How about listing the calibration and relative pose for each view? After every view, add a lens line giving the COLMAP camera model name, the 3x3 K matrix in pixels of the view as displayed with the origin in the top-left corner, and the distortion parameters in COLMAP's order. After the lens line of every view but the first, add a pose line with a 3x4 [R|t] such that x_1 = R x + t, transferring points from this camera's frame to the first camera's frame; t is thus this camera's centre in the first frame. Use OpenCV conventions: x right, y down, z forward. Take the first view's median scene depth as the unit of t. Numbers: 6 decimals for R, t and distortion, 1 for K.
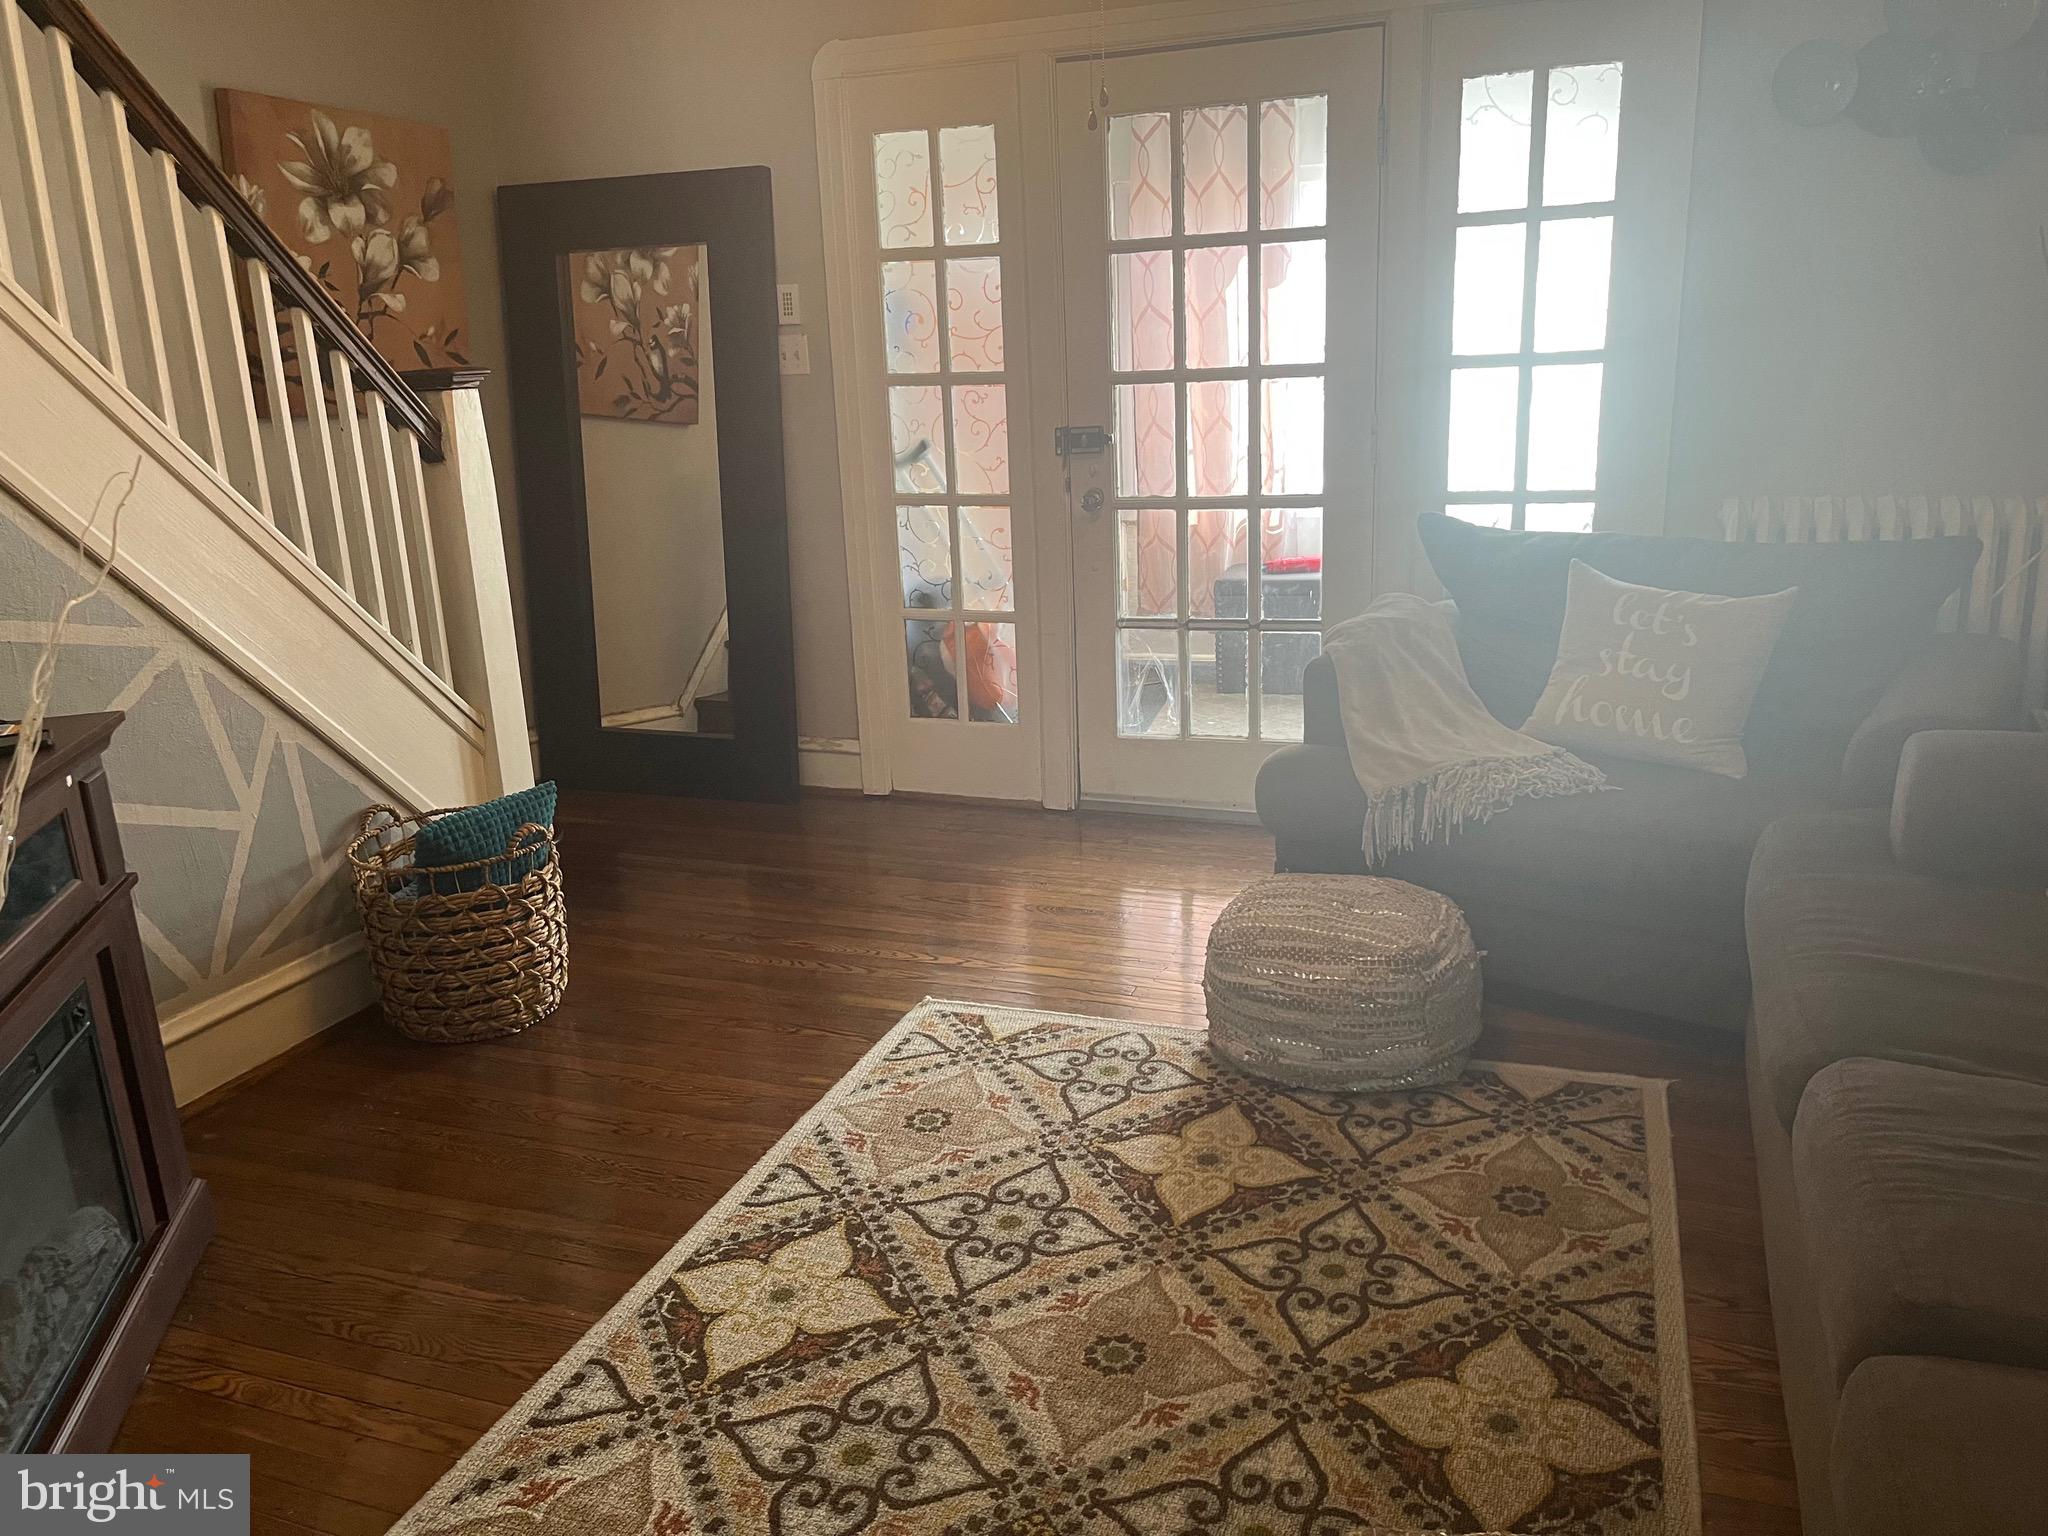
lens RADIAL K [[1554.0, 0, 1021.3], [0, 1554.0, 769.2], [0, 0, 1]] dist [0.053336, -0.059155]
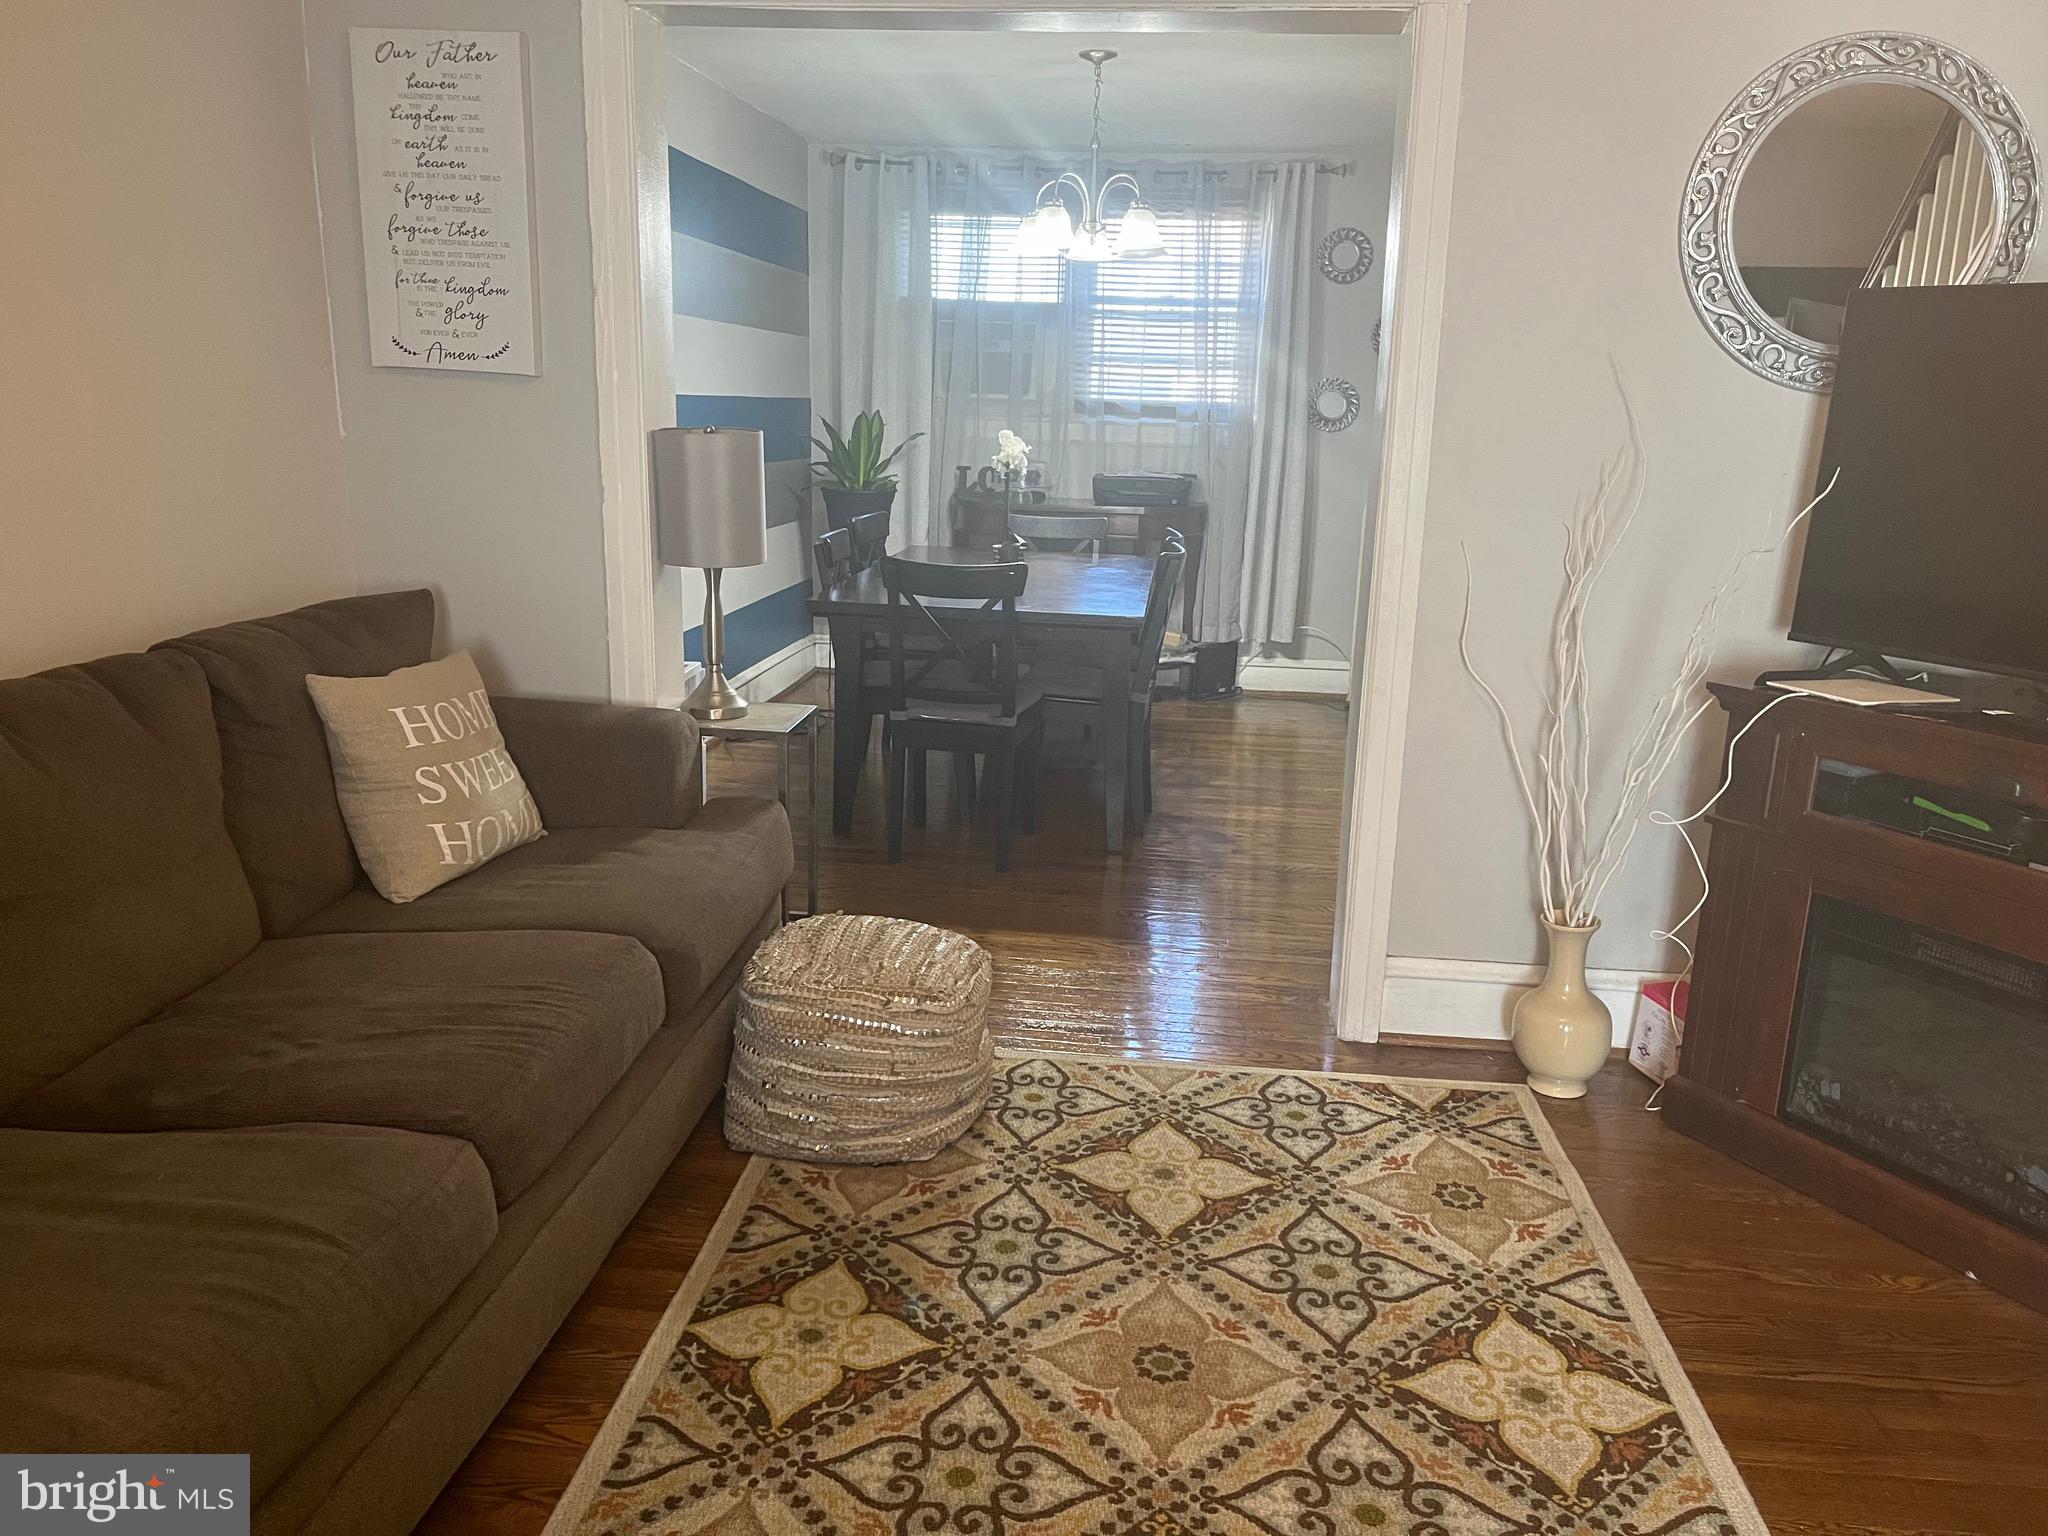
lens RADIAL K [[1554.0, 0, 1022.9], [0, 1554.0, 770.7], [0, 0, 1]] dist [0.053336, -0.059155]
pose [[-0.967808, 0.069591, -0.241879, 0.342051], [-0.056458, 0.876500, 0.478080, -0.420808], [0.245277, 0.476346, -0.844354, 1.526868]]
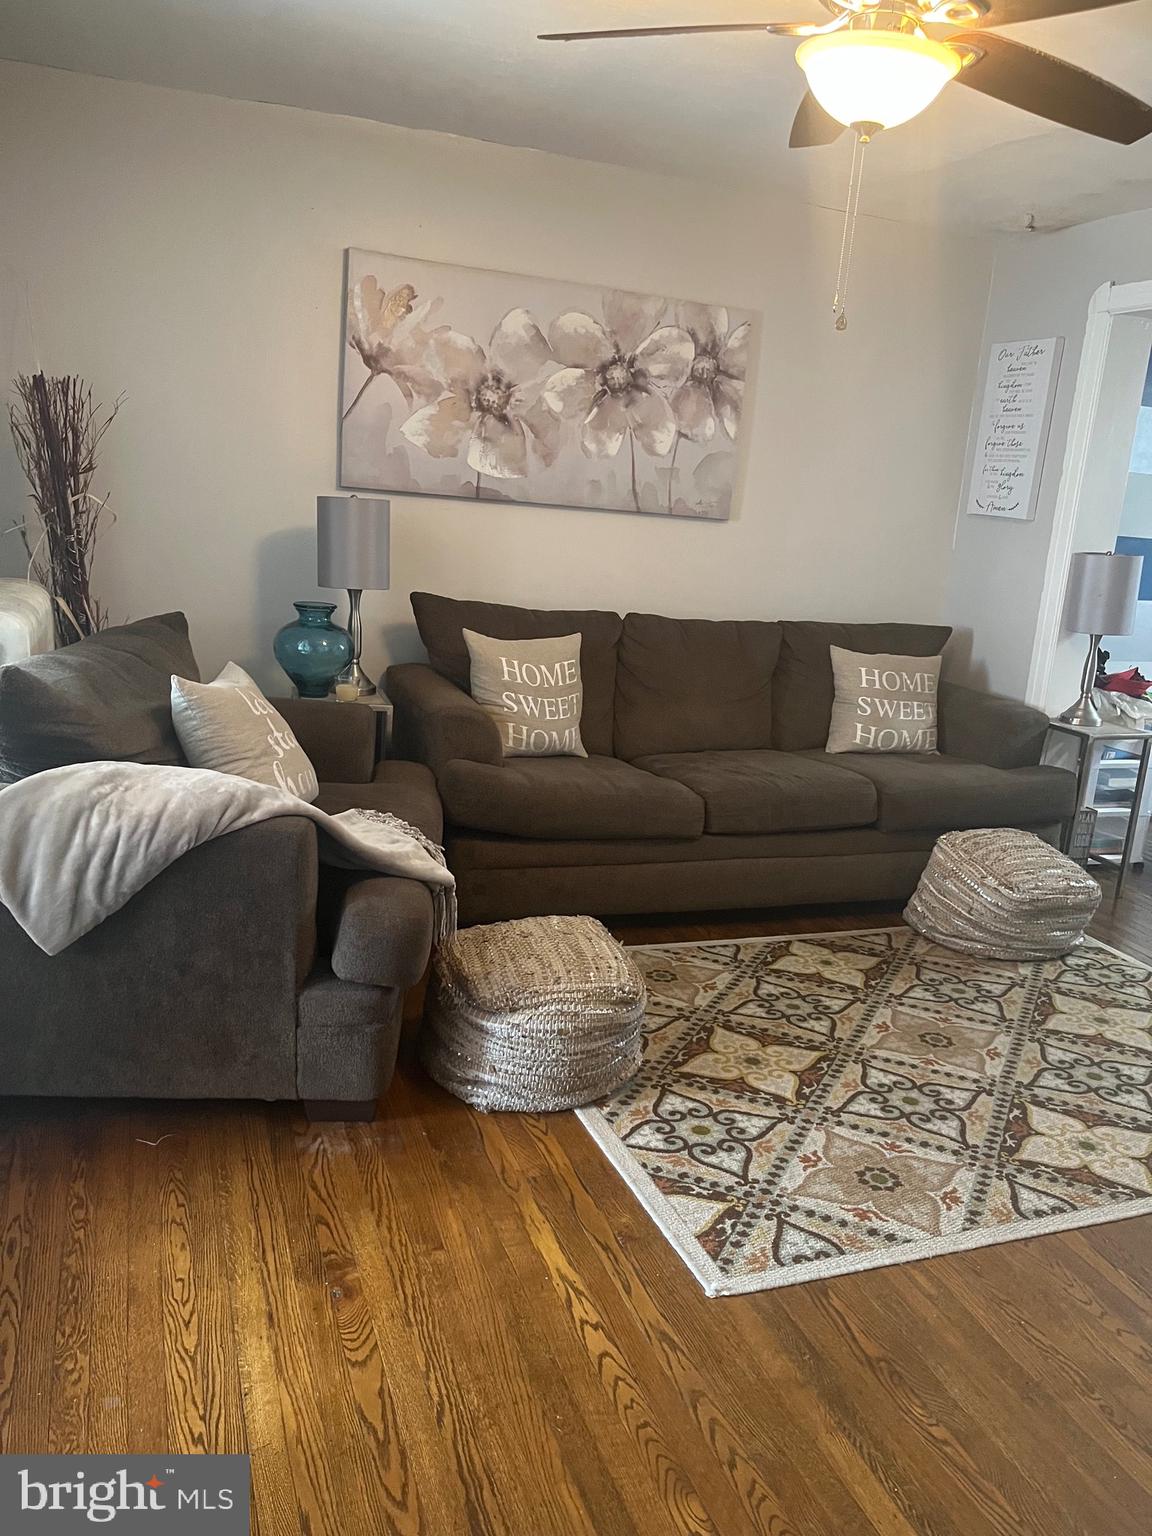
lens RADIAL K [[1165.5, 0, 579.4], [0, 1165.5, 768.9], [0, 0, 1]] dist [0.053336, -0.059155]
pose [[-0.660383, -0.183451, 0.728175, -0.579954], [0.147193, 0.919265, 0.365083, -0.471482], [-0.736361, 0.348277, -0.580065, 1.865500]]
